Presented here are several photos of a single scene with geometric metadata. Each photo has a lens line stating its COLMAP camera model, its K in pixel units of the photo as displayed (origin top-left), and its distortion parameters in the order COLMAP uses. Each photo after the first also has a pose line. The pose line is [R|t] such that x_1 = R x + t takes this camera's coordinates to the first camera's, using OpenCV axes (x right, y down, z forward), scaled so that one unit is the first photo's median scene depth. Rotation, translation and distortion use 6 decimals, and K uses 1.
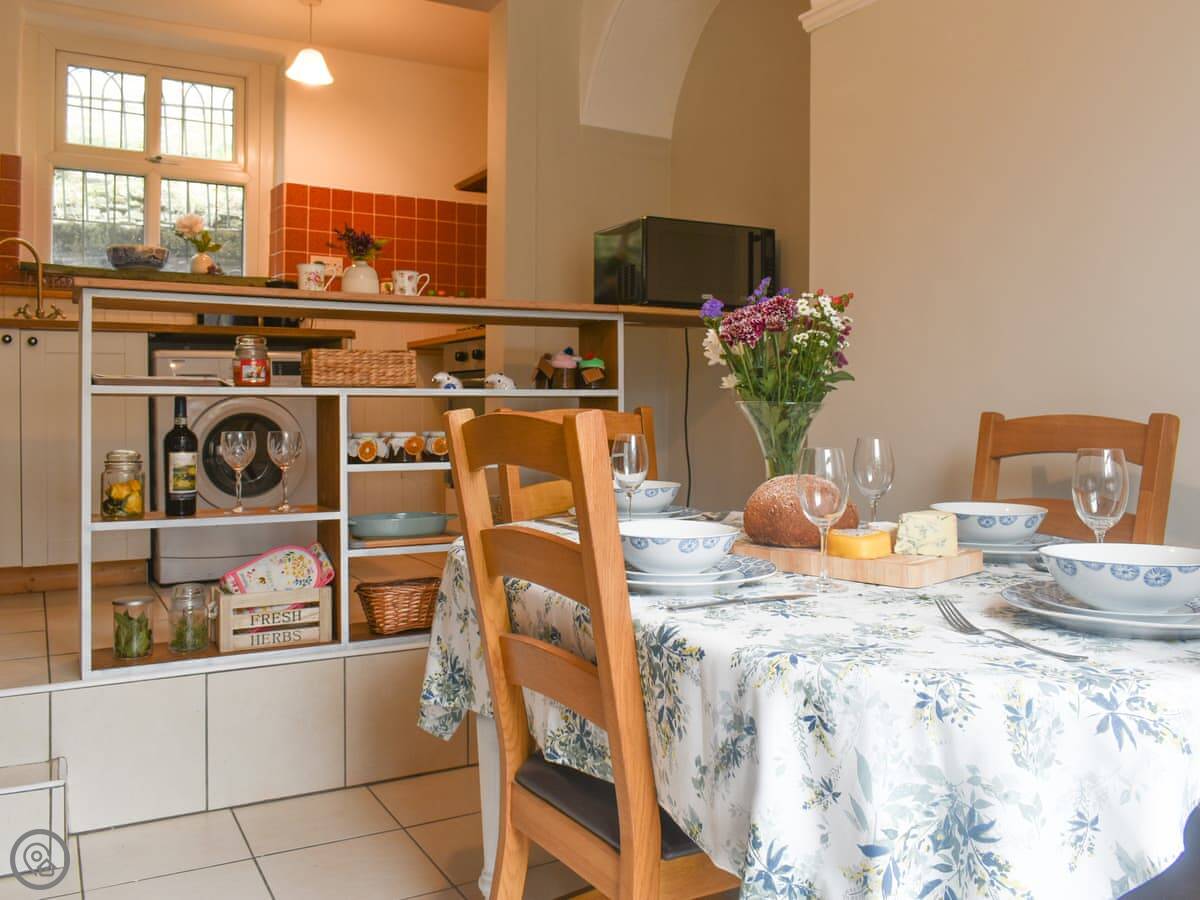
lens RADIAL K [[1015.8, 0, 600.1], [0, 1015.8, 410.4], [0, 0, 1]] dist [-0.018170, -0.002543]
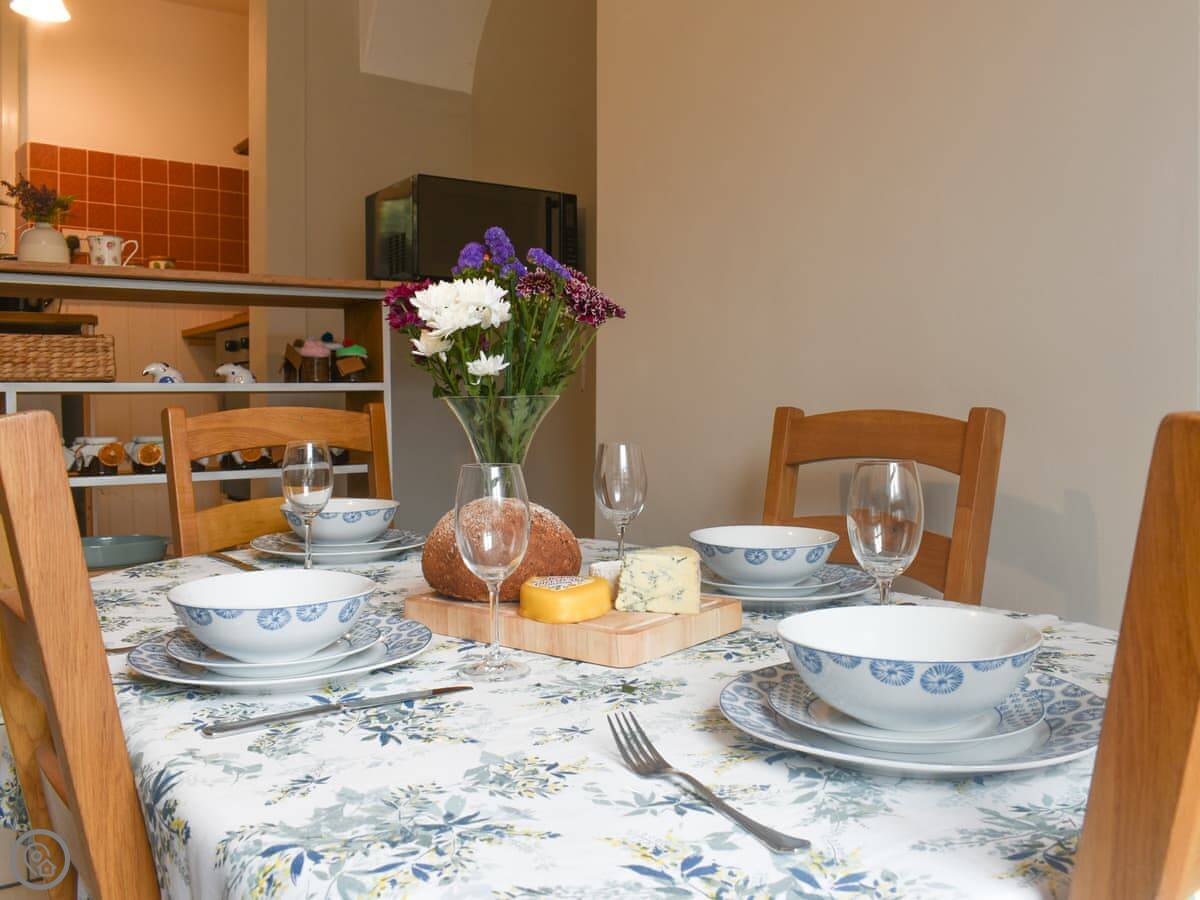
lens RADIAL K [[1055.6, 0, 600.0], [0, 1055.6, 450.0], [0, 0, 1]] dist [-0.053999, -0.003129]
pose [[0.991216, -0.013062, 0.131603, 0.130711], [0.007596, 0.999091, 0.041952, -0.000364], [-0.132031, -0.040584, 0.990414, 0.199810]]
